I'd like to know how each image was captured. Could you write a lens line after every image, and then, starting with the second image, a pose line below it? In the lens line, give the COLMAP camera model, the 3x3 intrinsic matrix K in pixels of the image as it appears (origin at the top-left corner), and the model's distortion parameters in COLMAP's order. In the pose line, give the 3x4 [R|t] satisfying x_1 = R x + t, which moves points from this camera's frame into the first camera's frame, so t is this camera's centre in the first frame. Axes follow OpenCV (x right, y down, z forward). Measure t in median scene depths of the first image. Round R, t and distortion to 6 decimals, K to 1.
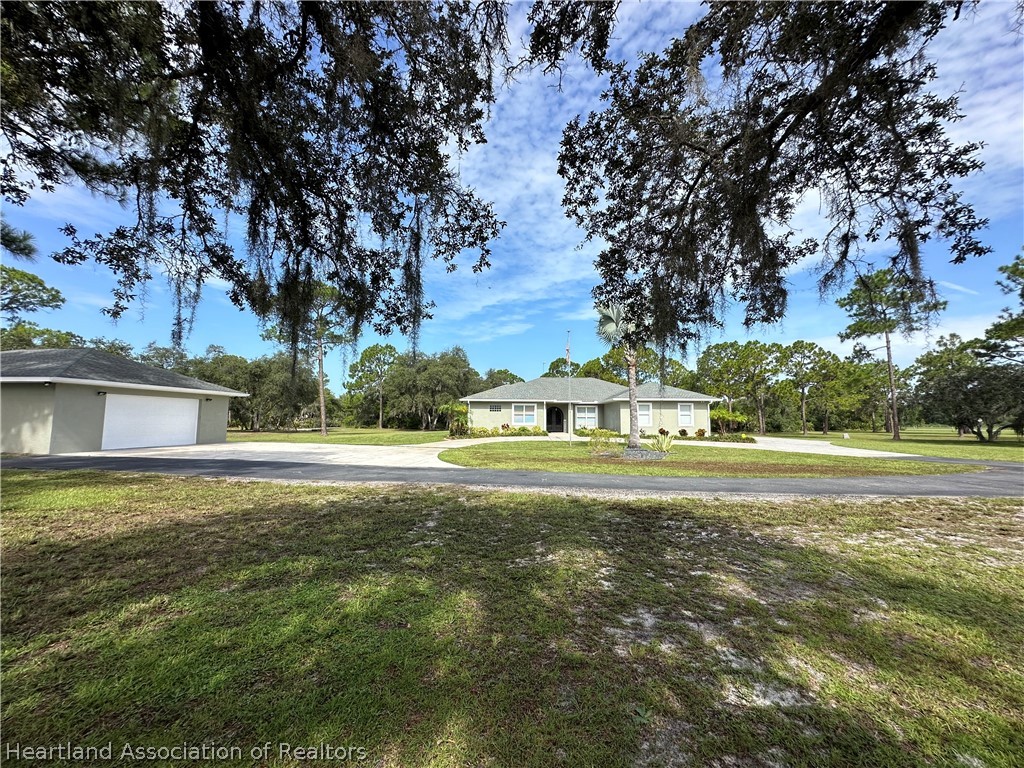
lens RADIAL K [[541.2, 0, 512.0], [0, 541.2, 384.0], [0, 0, 1]] dist [0.000091, 0.000226]
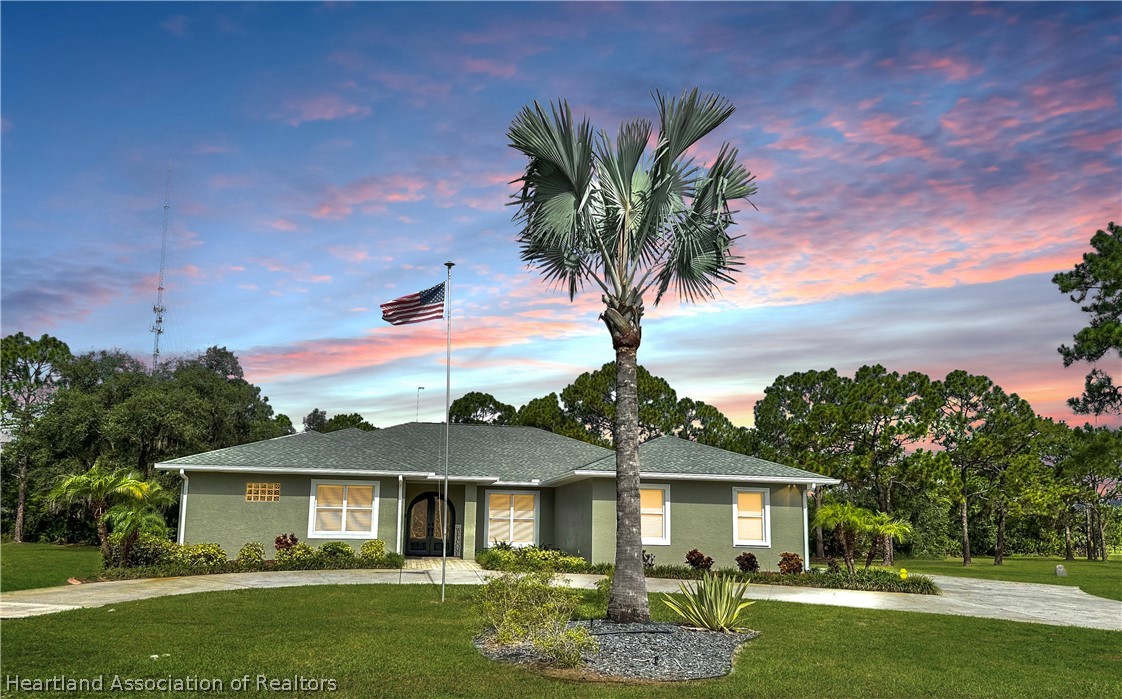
lens RADIAL K [[1140.4, 0, 561.0], [0, 1140.4, 349.5], [0, 0, 1]] dist [0.139565, -0.421592]
pose [[0.986141, 0.038485, 0.161382, 0.033167], [-0.024287, 0.995732, -0.089044, 0.010756], [-0.164120, 0.083890, 0.982867, 0.151419]]
